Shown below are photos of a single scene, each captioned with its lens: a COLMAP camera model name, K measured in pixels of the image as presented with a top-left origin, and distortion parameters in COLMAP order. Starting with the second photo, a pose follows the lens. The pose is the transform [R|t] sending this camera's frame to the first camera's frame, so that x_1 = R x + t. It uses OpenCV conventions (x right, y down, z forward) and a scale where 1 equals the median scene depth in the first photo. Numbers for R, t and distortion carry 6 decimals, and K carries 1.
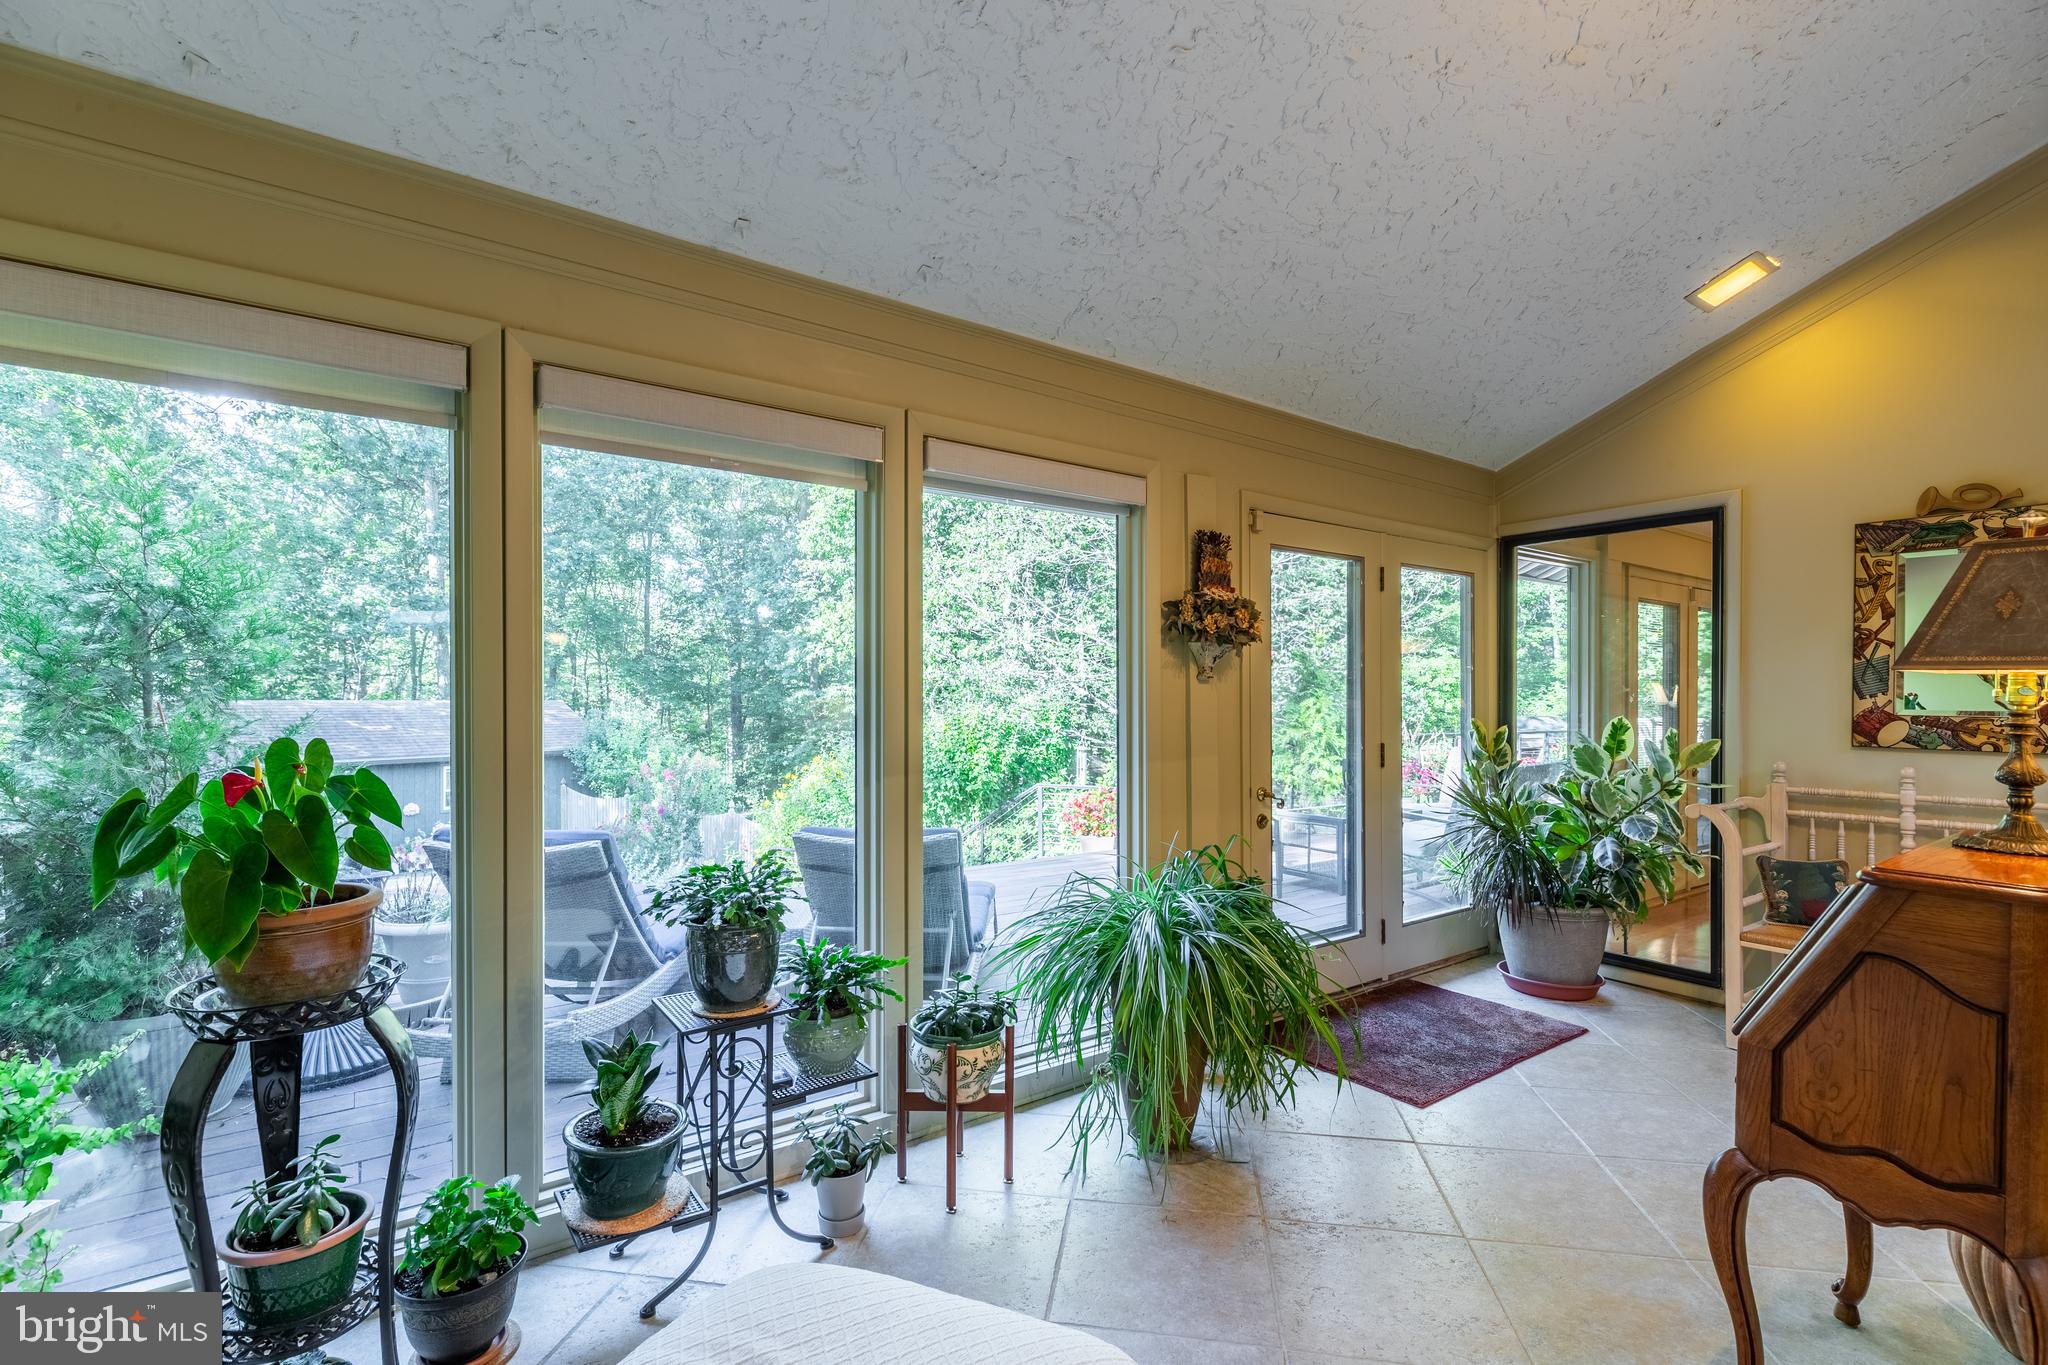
lens RADIAL K [[946.8, 0, 1021.4], [0, 946.8, 689.8], [0, 0, 1]] dist [0.003469, -0.000443]
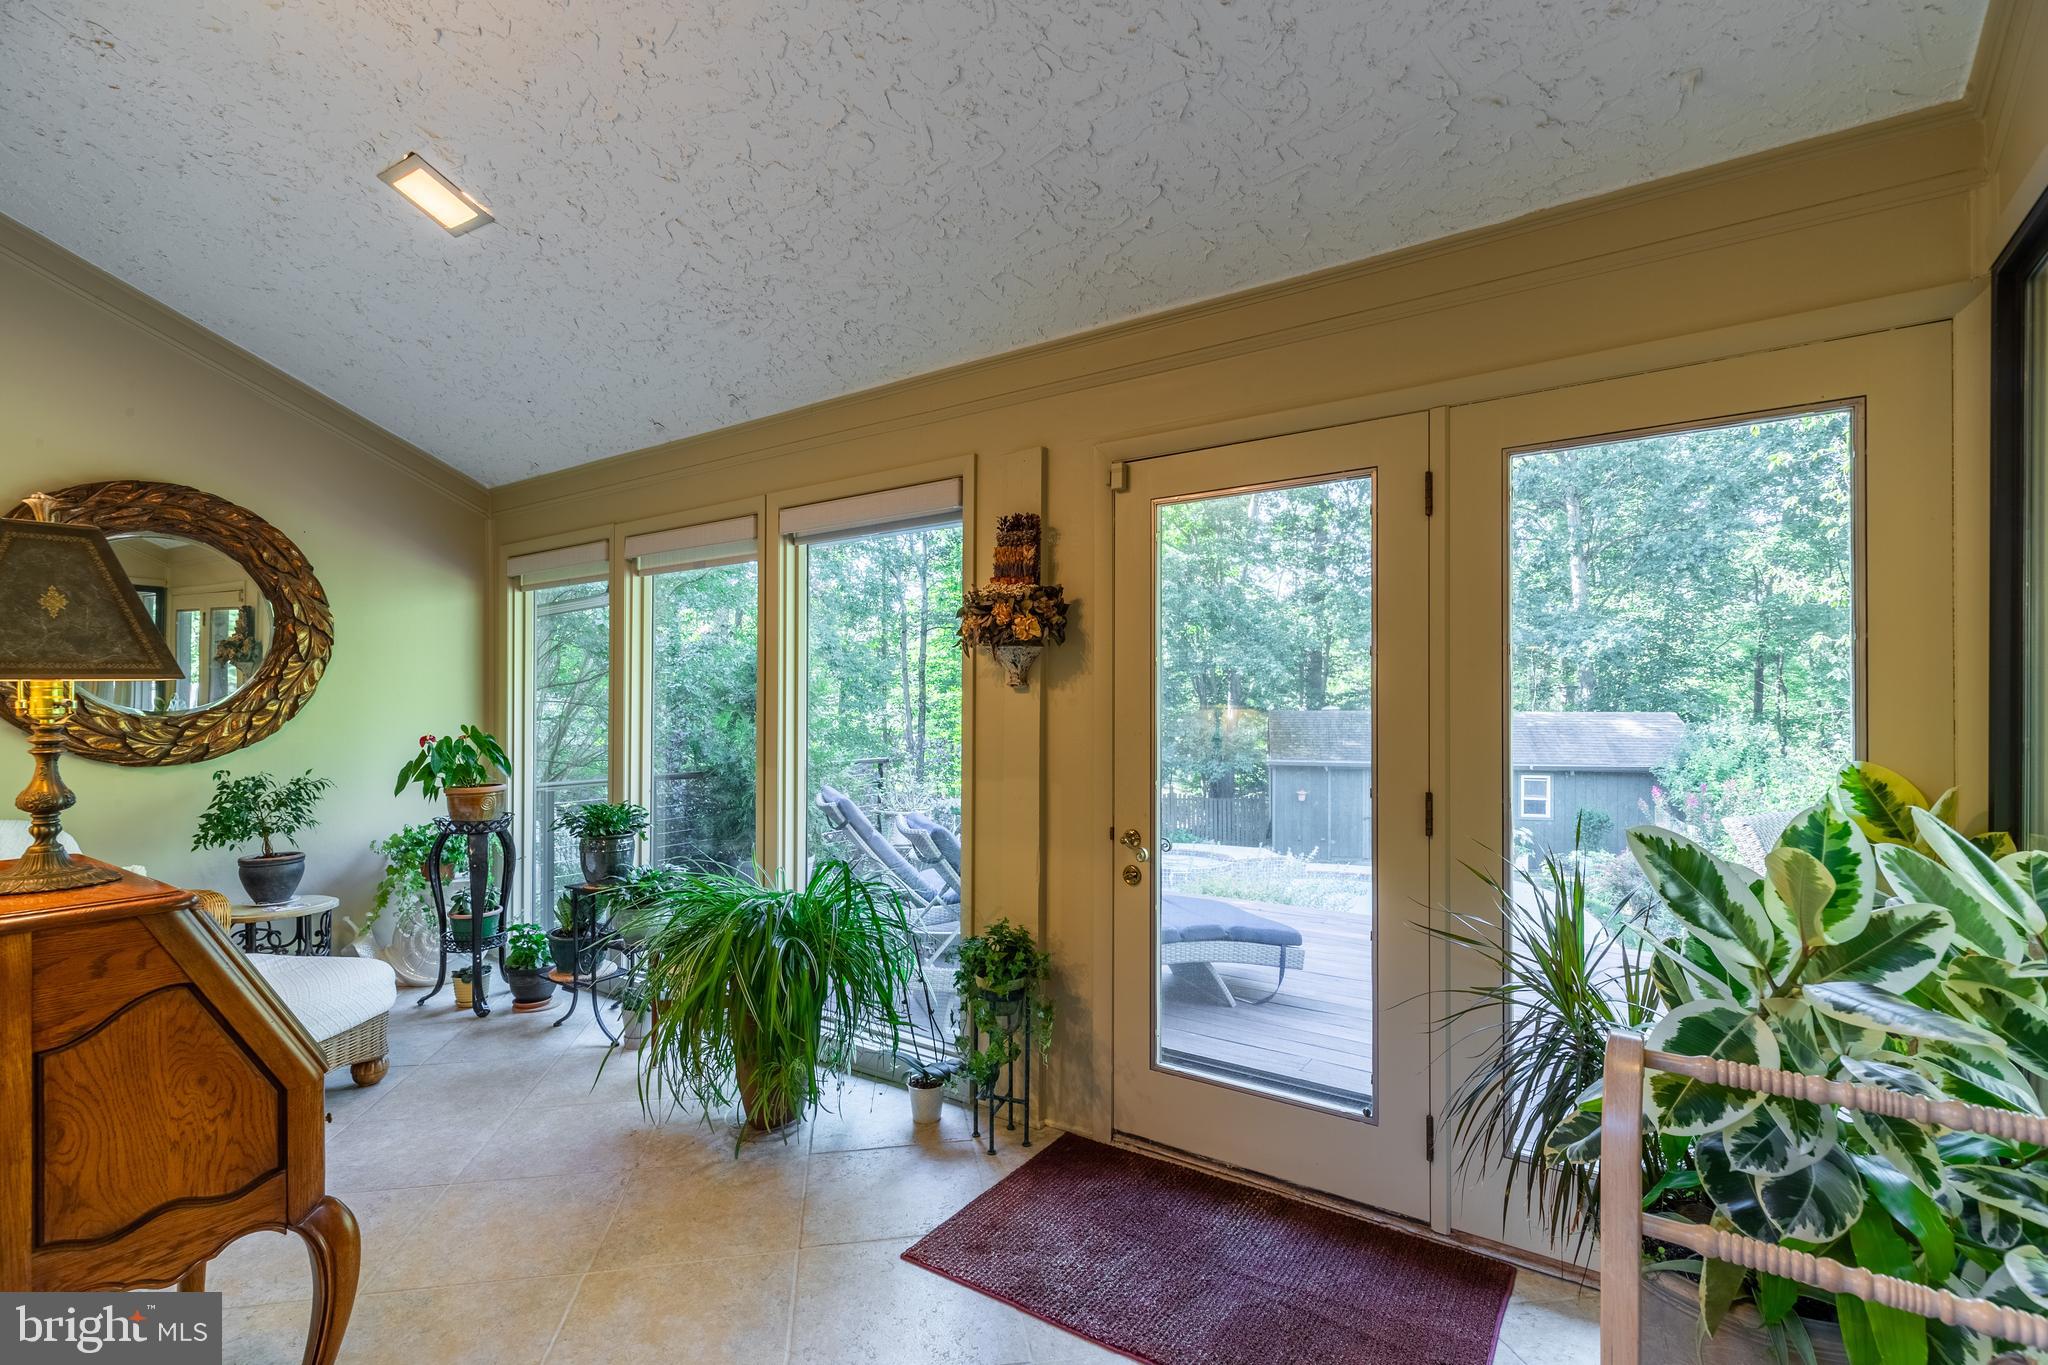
lens RADIAL K [[946.8, 0, 1022.9], [0, 946.8, 701.7], [0, 0, 1]] dist [0.003469, -0.000443]
pose [[0.321603, -0.012728, -0.946789, 0.998782], [0.009310, 0.999904, -0.010280, 0.009728], [0.946829, -0.005509, 0.321690, 0.721407]]
